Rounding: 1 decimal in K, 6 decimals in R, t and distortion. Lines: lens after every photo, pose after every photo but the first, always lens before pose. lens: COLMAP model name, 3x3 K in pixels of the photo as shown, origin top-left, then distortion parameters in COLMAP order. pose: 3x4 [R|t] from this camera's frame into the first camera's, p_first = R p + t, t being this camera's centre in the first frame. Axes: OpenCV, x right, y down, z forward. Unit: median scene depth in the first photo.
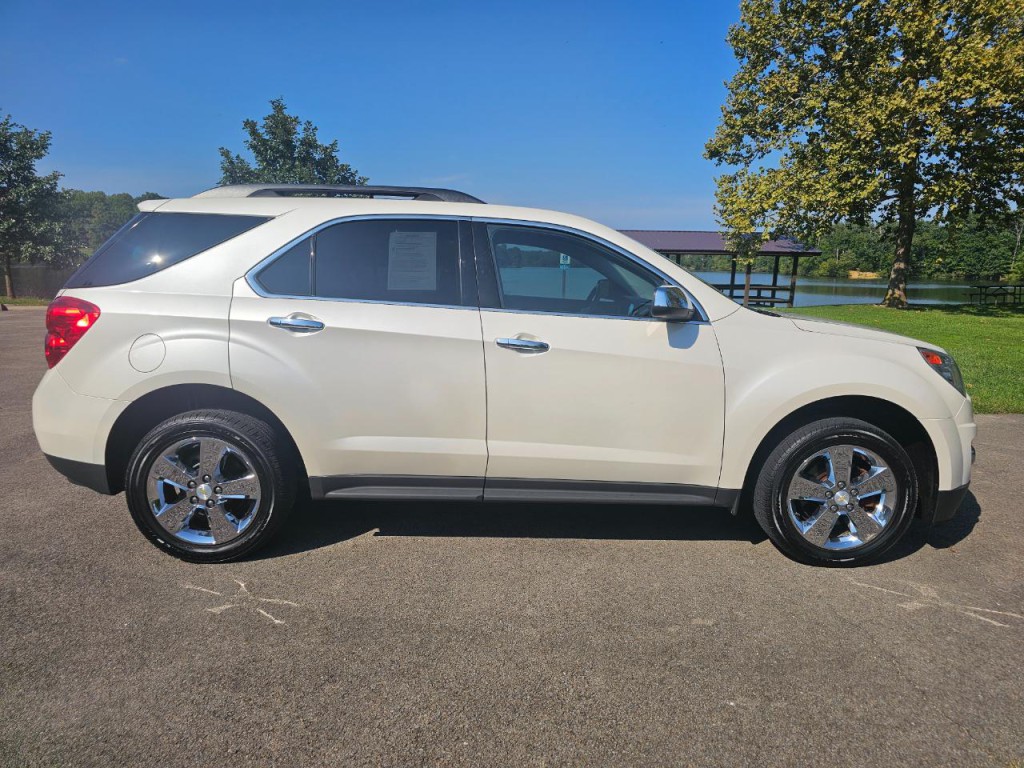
lens RADIAL K [[690.0, 0, 514.2], [0, 690.0, 387.1], [0, 0, 1]] dist [0.048078, -0.034045]
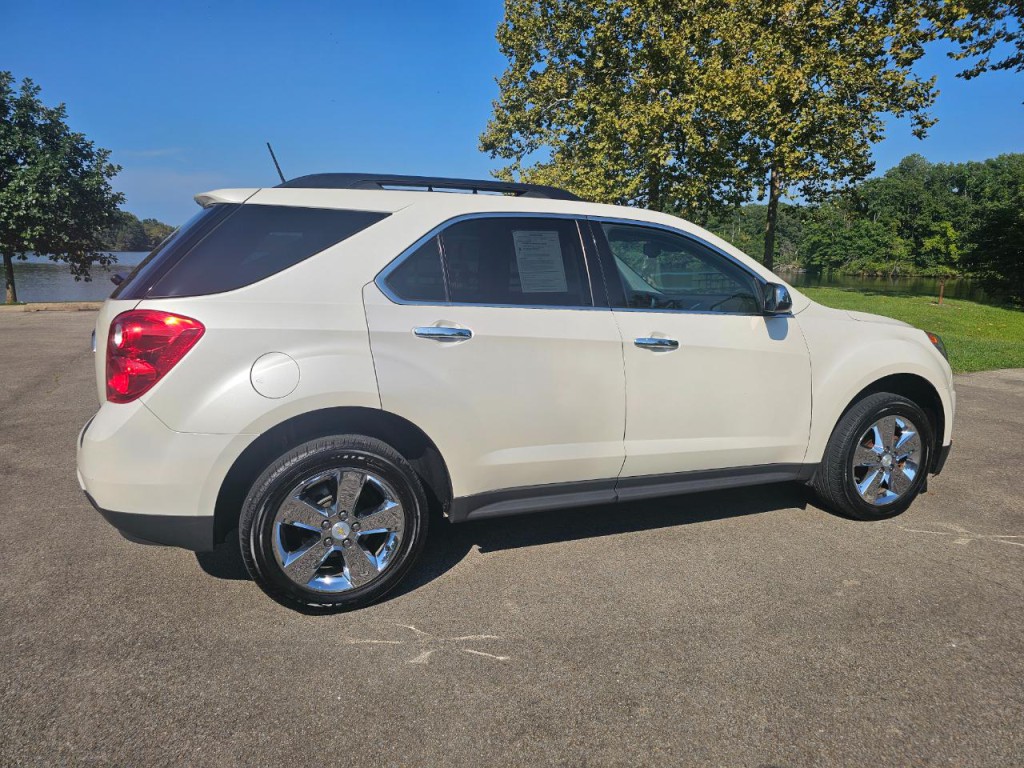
lens RADIAL K [[690.0, 0, 512.8], [0, 690.0, 388.9], [0, 0, 1]] dist [0.048078, -0.034045]
pose [[0.934942, -0.069716, 0.347884, -0.519445], [0.062576, 0.997536, 0.031734, -0.038667], [-0.349239, -0.007901, 0.937000, 0.114212]]
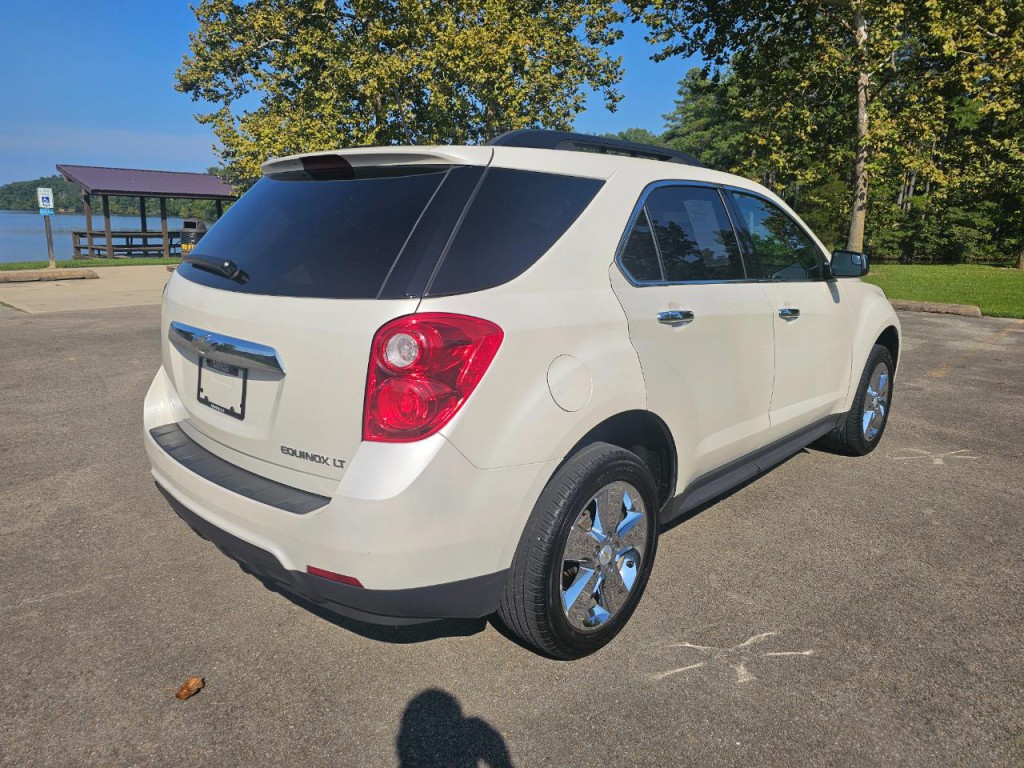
lens RADIAL K [[690.0, 0, 506.3], [0, 690.0, 383.9], [0, 0, 1]] dist [0.048078, -0.034045]
pose [[0.698911, -0.172230, 0.694161, -0.976219], [0.121335, 0.985056, 0.122240, -0.129937], [-0.704841, -0.001209, 0.709364, 0.536524]]
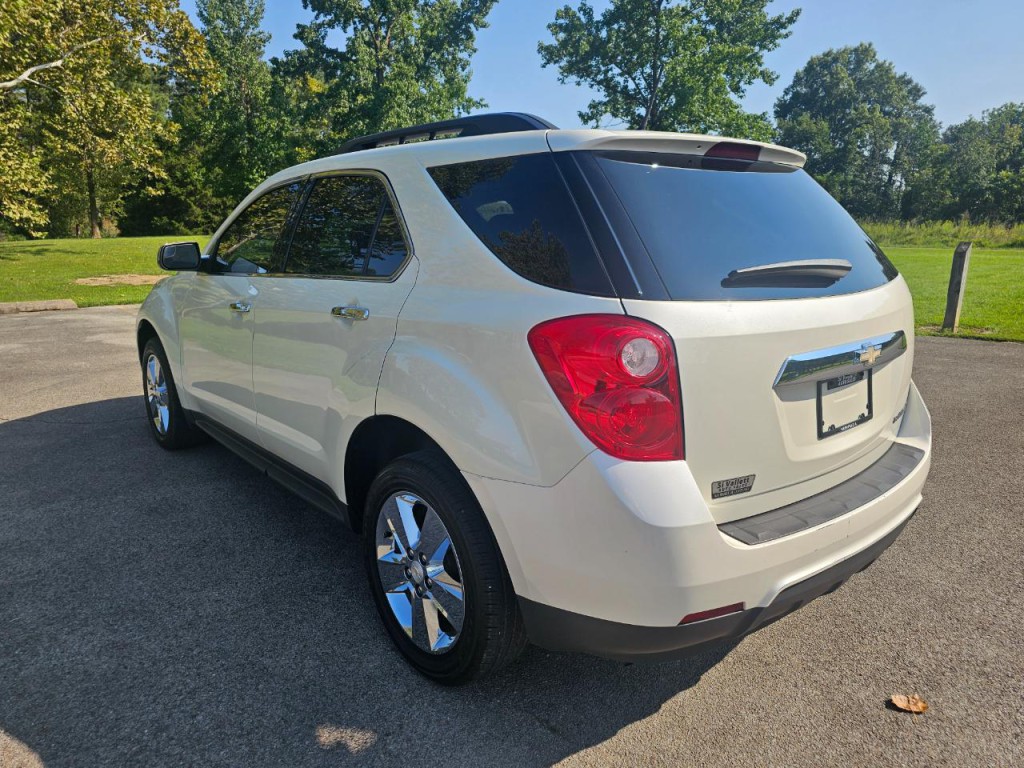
lens RADIAL K [[690.0, 0, 512.4], [0, 690.0, 385.3], [0, 0, 1]] dist [0.048078, -0.034045]
pose [[-0.628233, -0.196064, 0.752916, -0.970818], [0.125714, 0.929430, 0.346925, -0.389455], [-0.767802, 0.312602, -0.559250, 2.069162]]
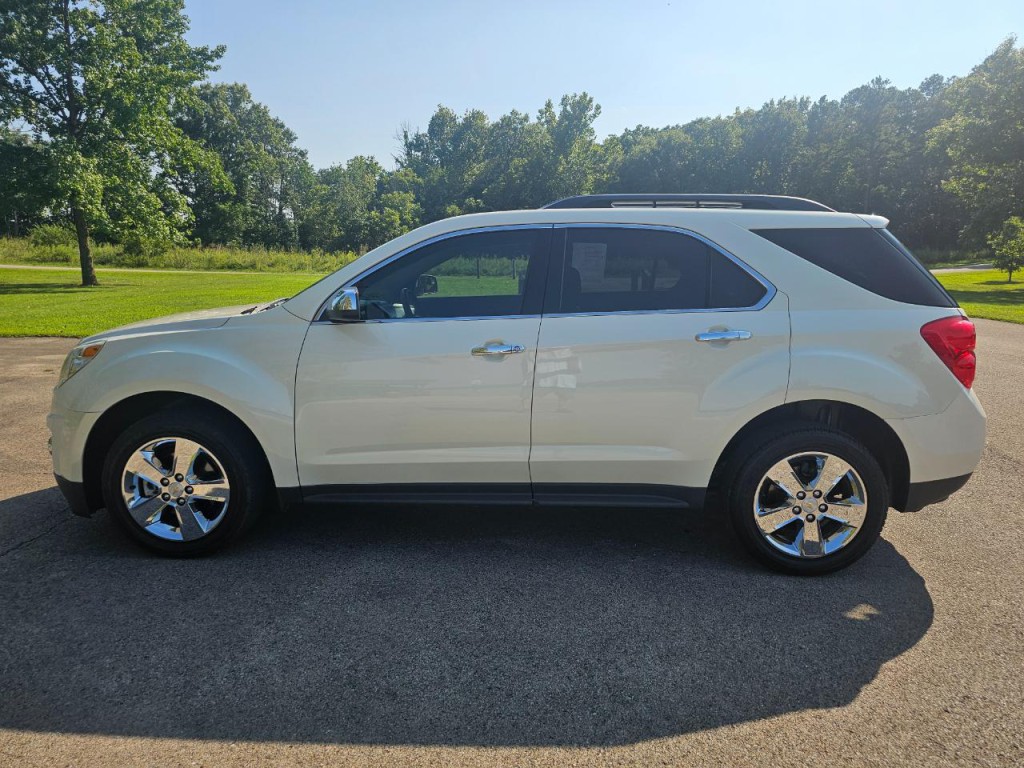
lens RADIAL K [[690.0, 0, 519.1], [0, 690.0, 383.8], [0, 0, 1]] dist [0.048078, -0.034045]
pose [[-0.998164, -0.038521, 0.046744, 0.158976], [-0.019298, 0.933750, 0.357404, -0.533948], [-0.057414, 0.355846, -0.932779, 2.863711]]
